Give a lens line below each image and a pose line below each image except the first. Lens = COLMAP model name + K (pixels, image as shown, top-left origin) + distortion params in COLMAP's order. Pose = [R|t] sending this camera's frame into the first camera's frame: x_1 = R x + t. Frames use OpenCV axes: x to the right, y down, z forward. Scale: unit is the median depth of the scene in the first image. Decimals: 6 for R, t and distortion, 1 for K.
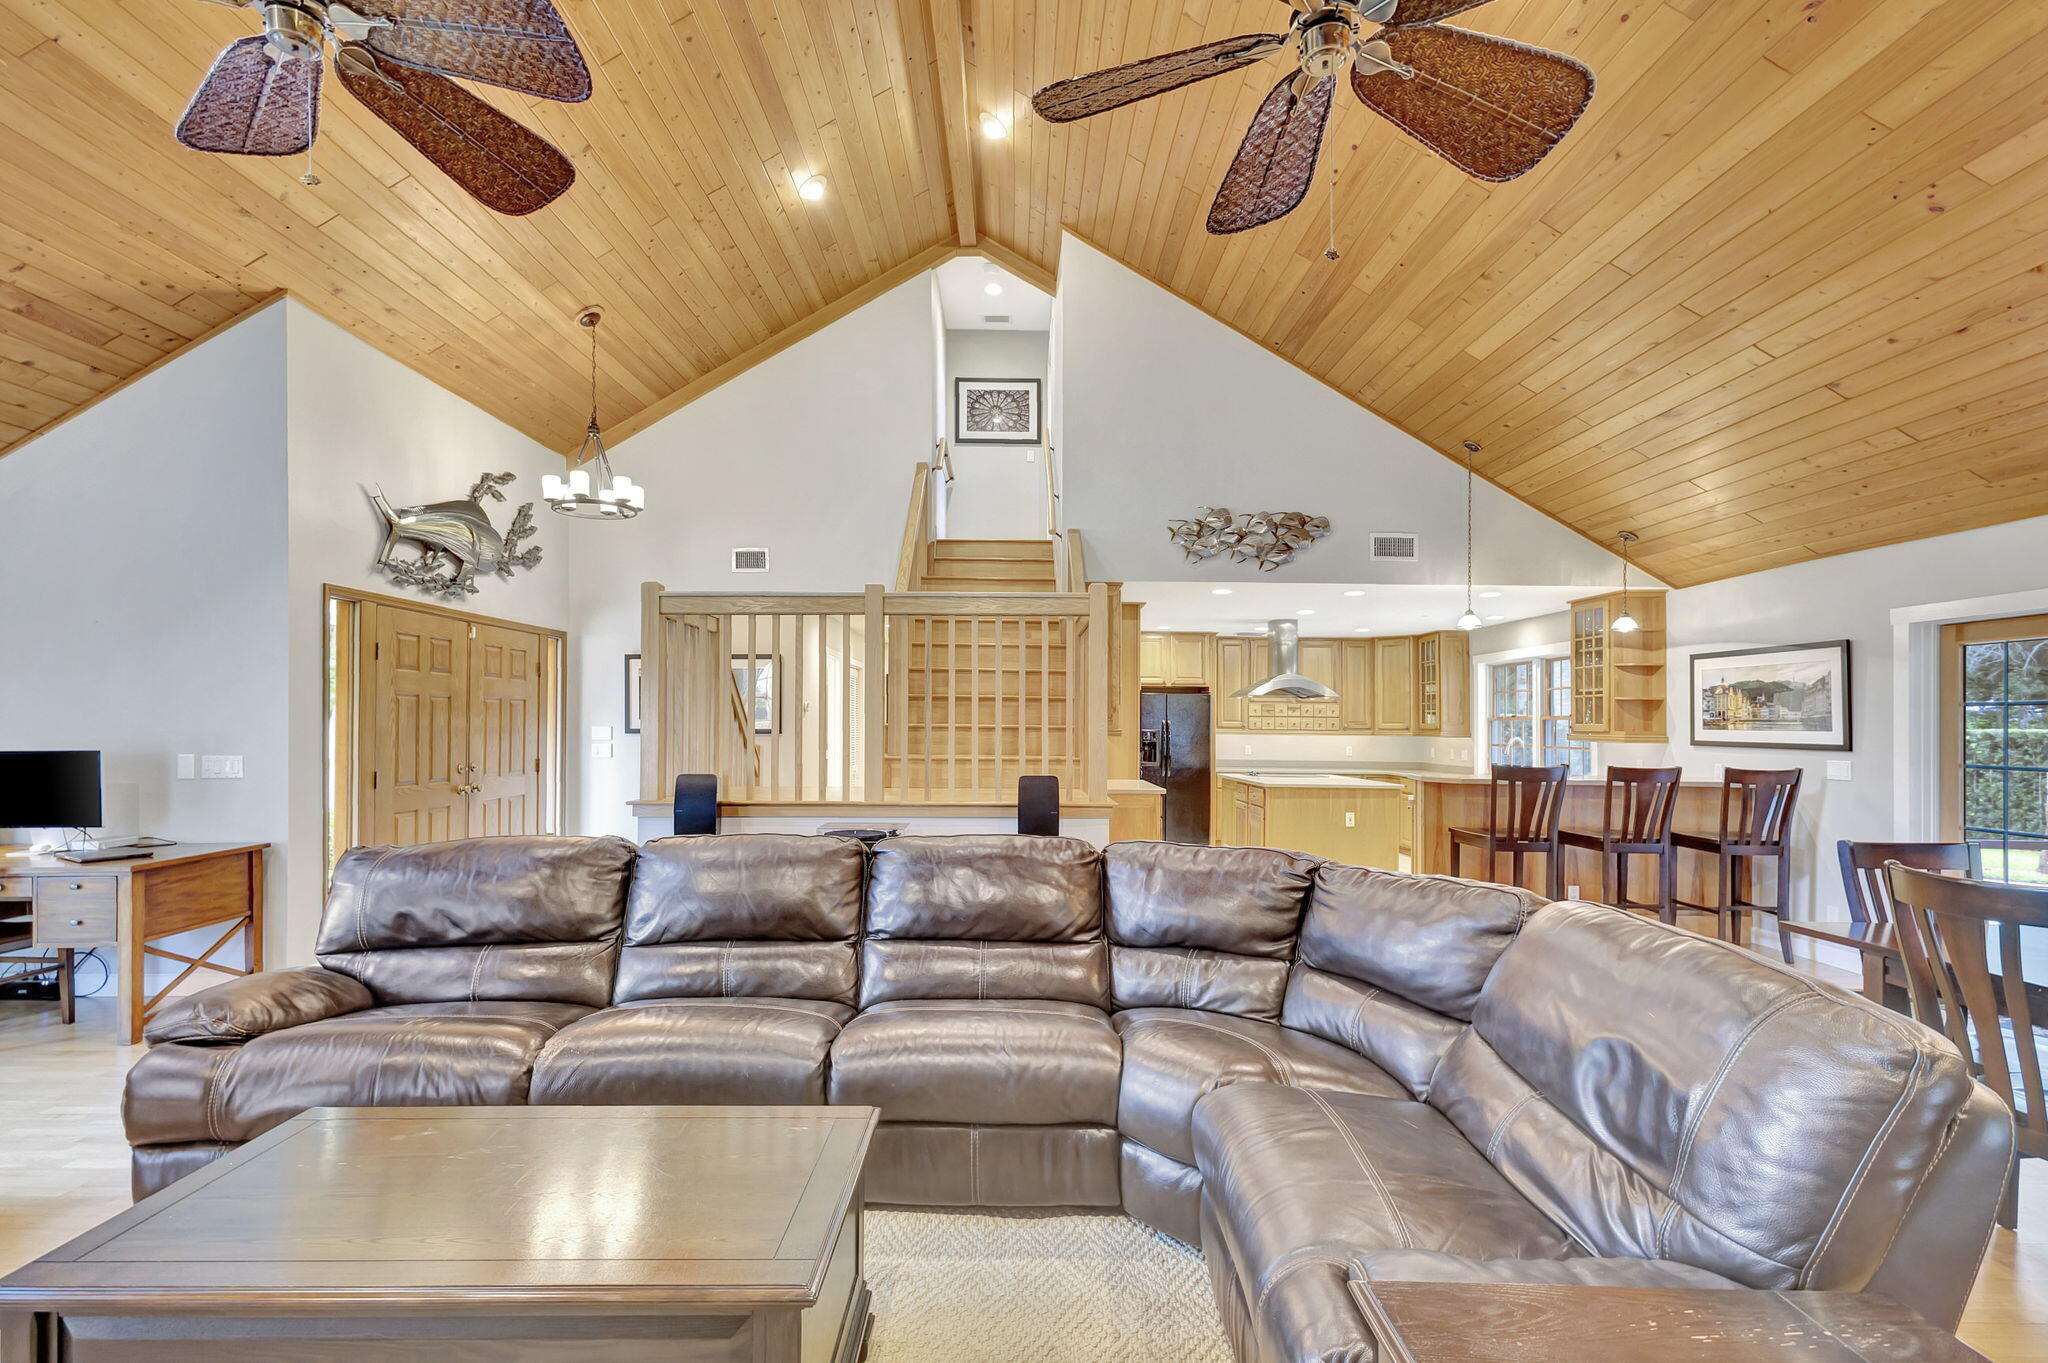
lens RADIAL K [[948.7, 0, 1012.3], [0, 948.7, 721.0], [0, 0, 1]] dist [0.006464, -0.001244]
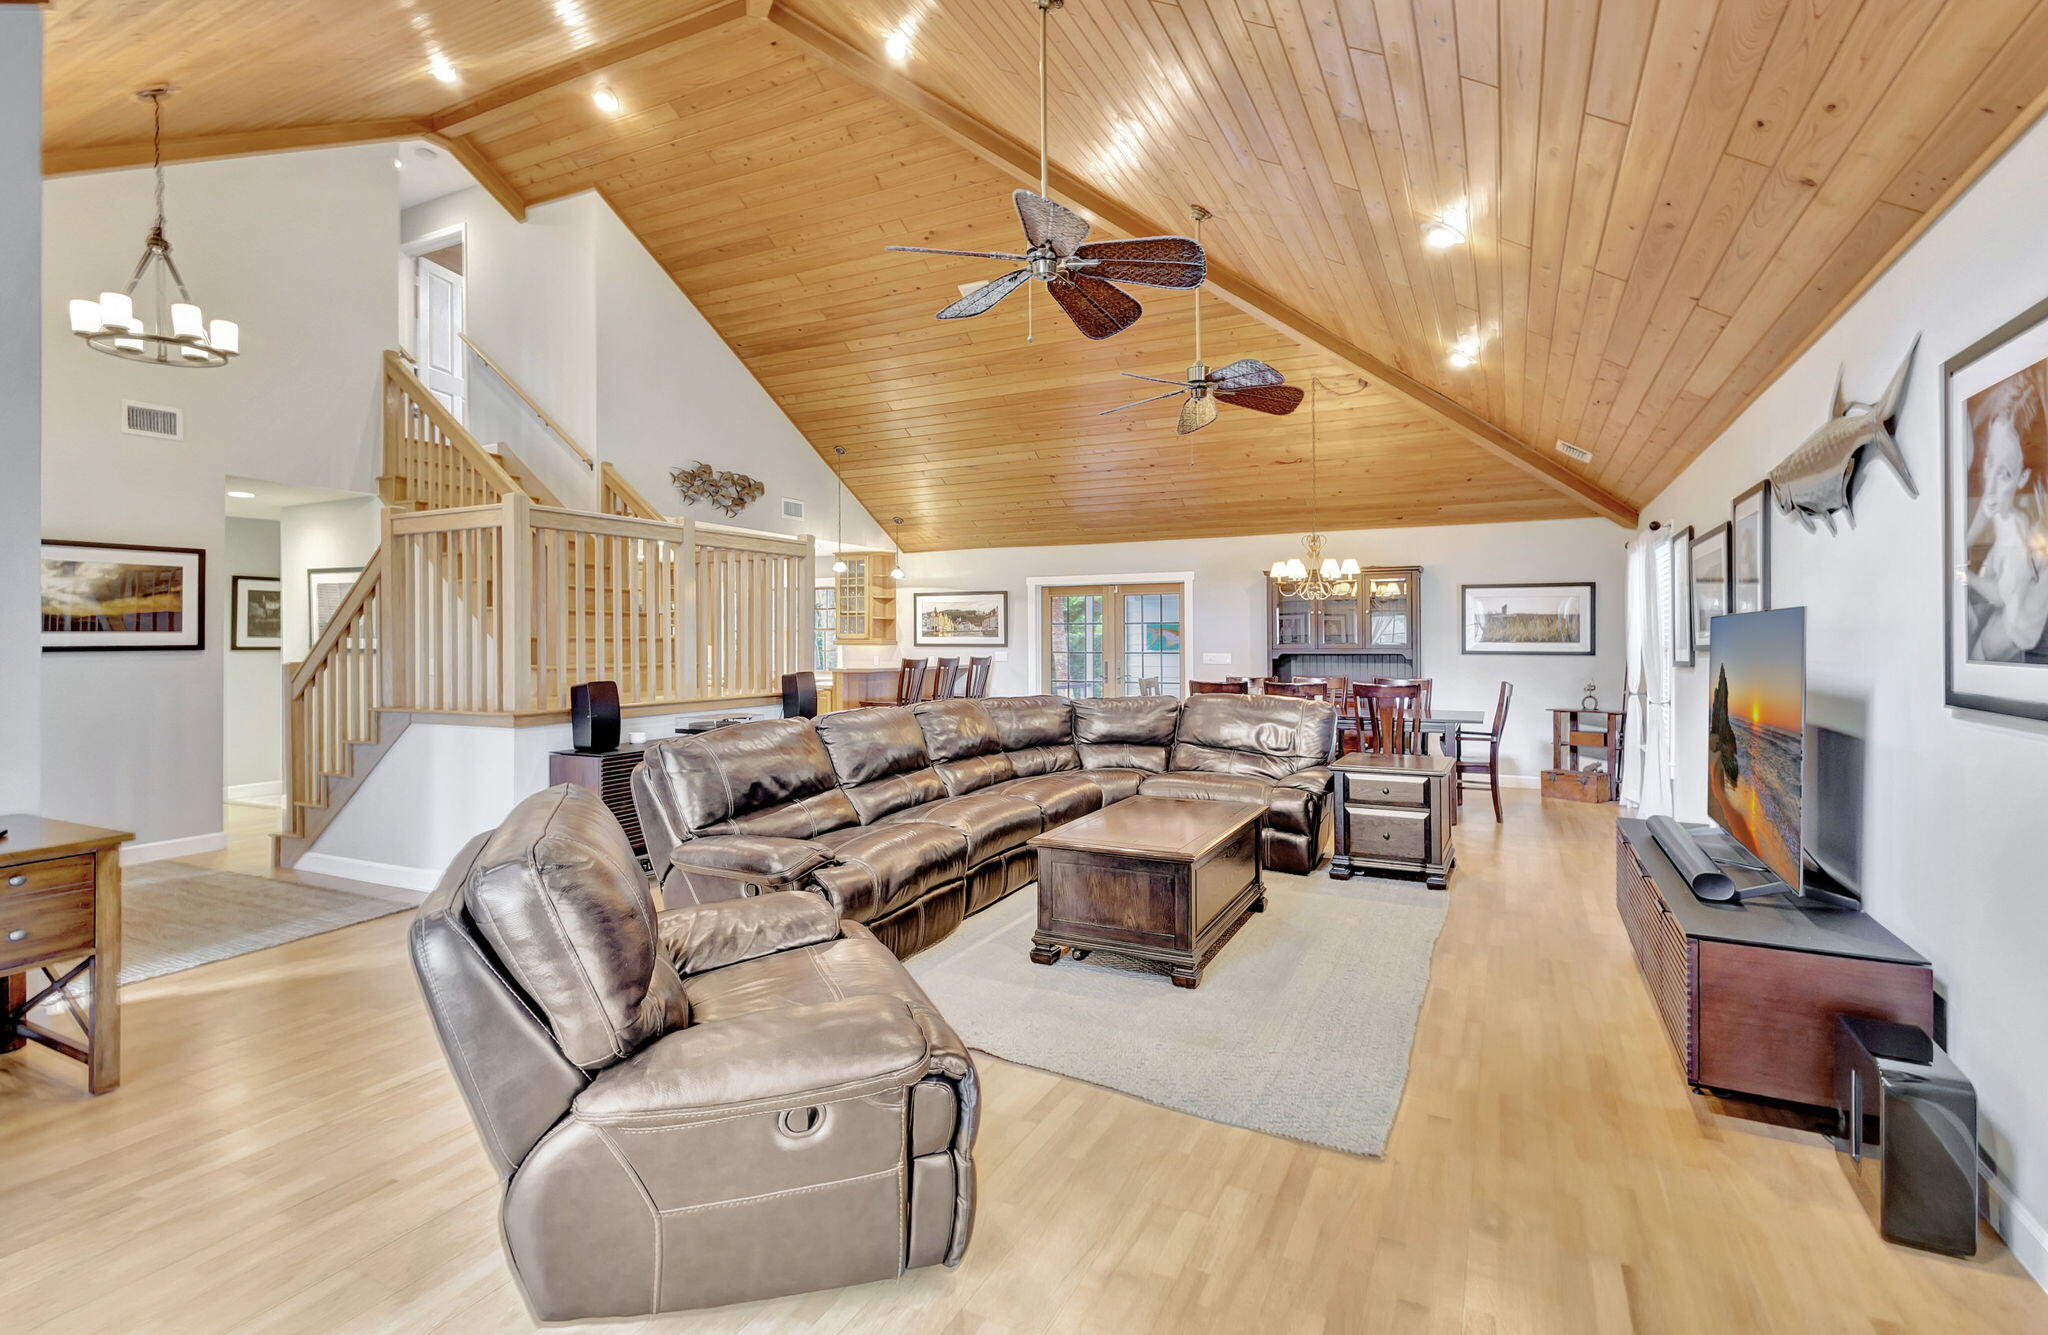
lens RADIAL K [[962.6, 0, 1006.2], [0, 962.6, 647.5], [0, 0, 1]] dist [-0.001537, -0.000060]
pose [[0.464603, -0.015321, 0.885387, -0.729468], [0.003014, 0.999872, 0.015720, 0.001104], [-0.885514, -0.004635, 0.464590, 0.051074]]
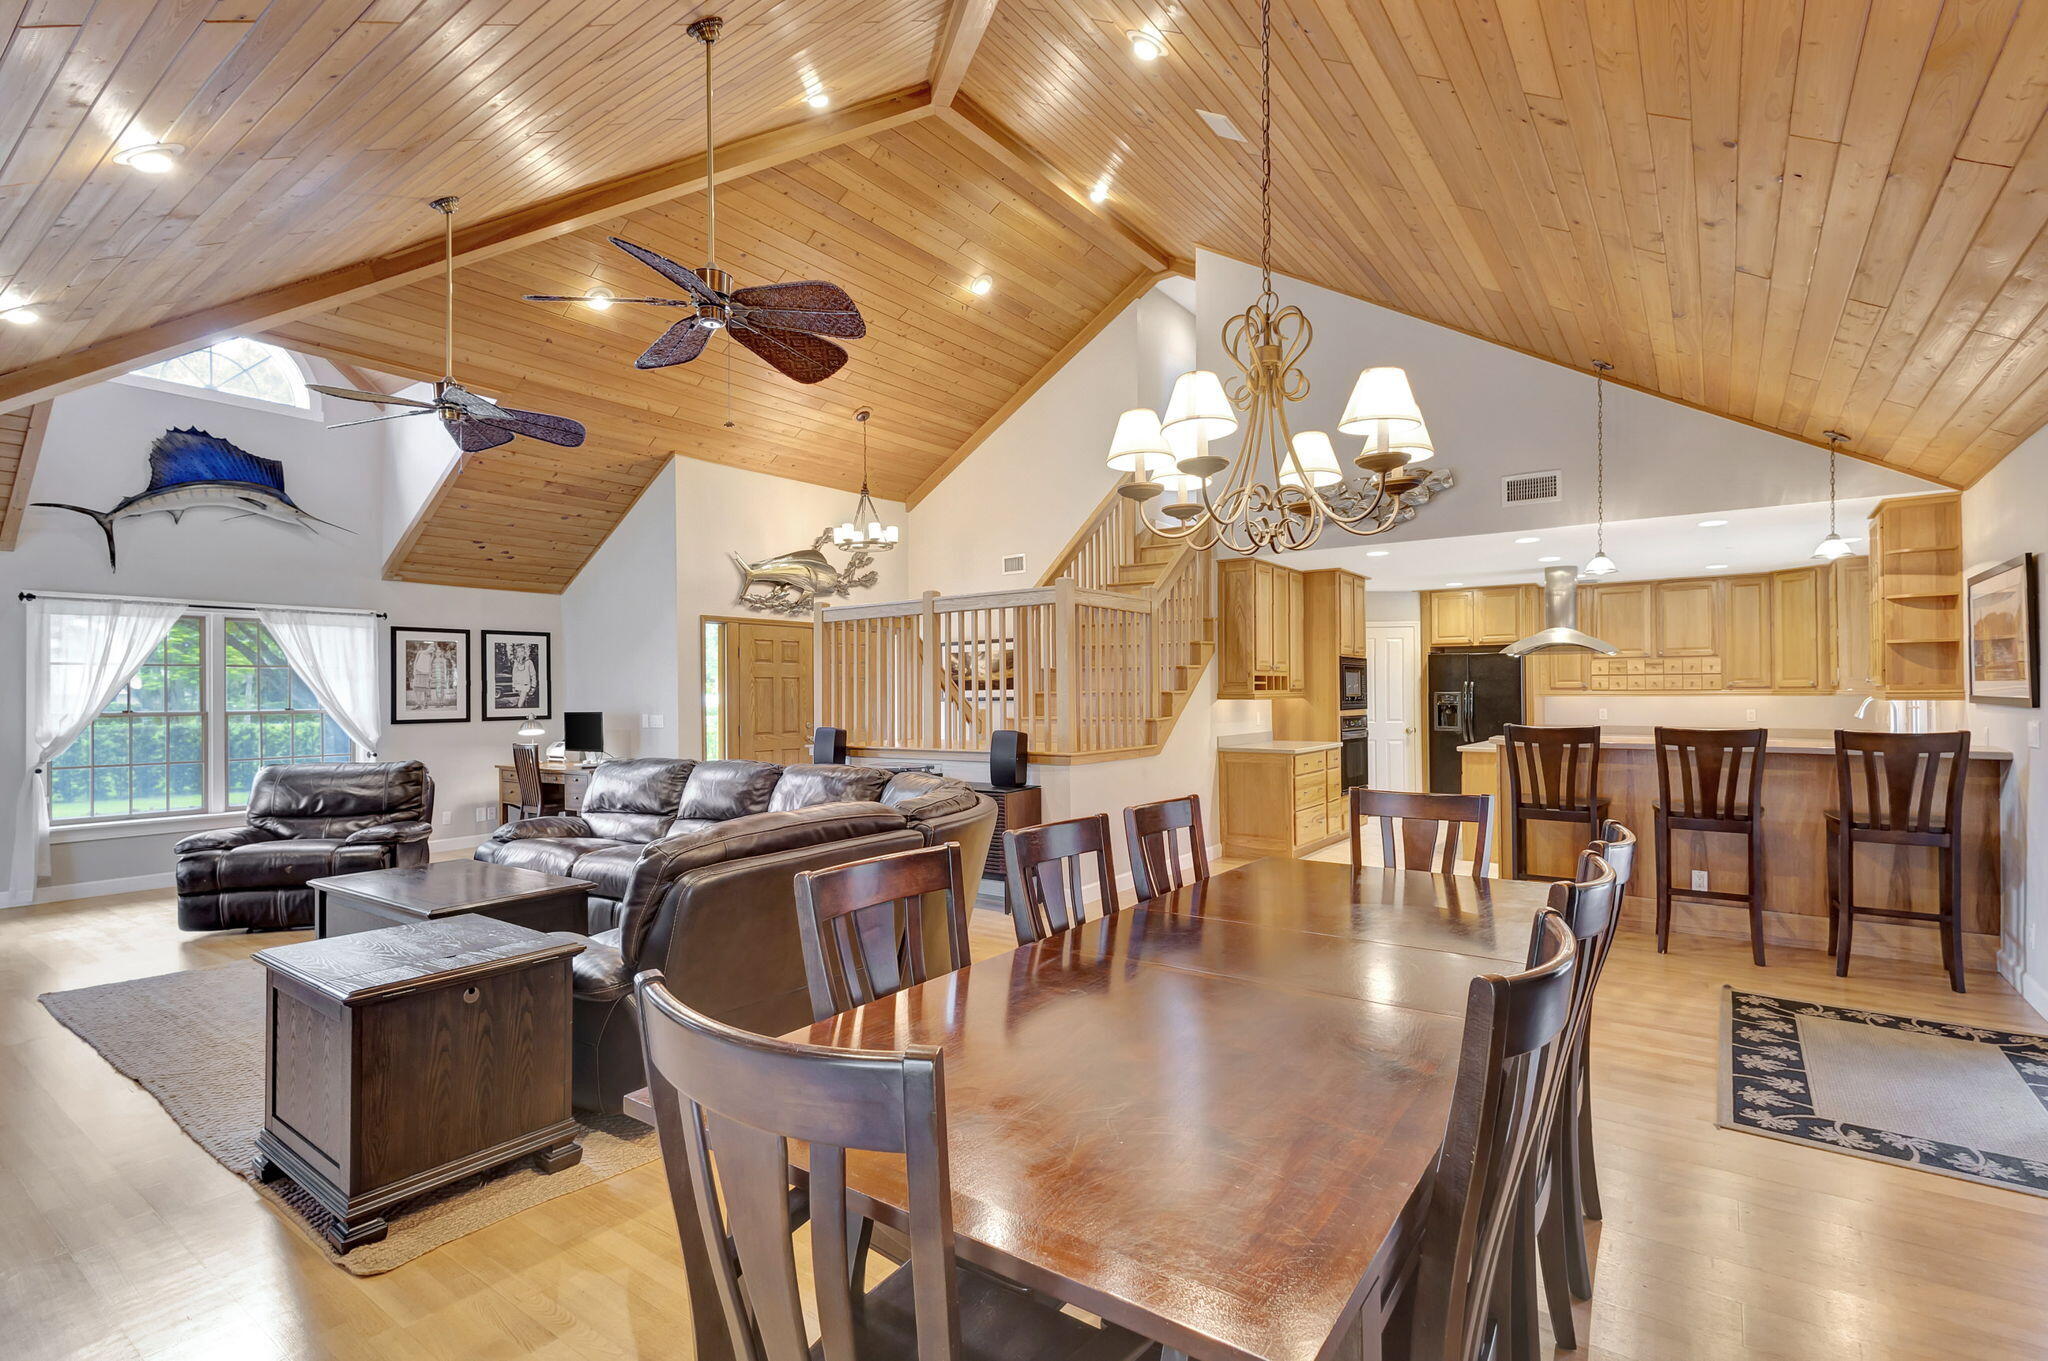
lens RADIAL K [[948.7, 0, 1017.9], [0, 948.7, 695.6], [0, 0, 1]] dist [0.006464, -0.001244]
pose [[0.805713, -0.013160, -0.592159, 0.550283], [0.016792, 0.999859, 0.000628, 0.007007], [0.592067, -0.010450, 0.805821, -0.032451]]
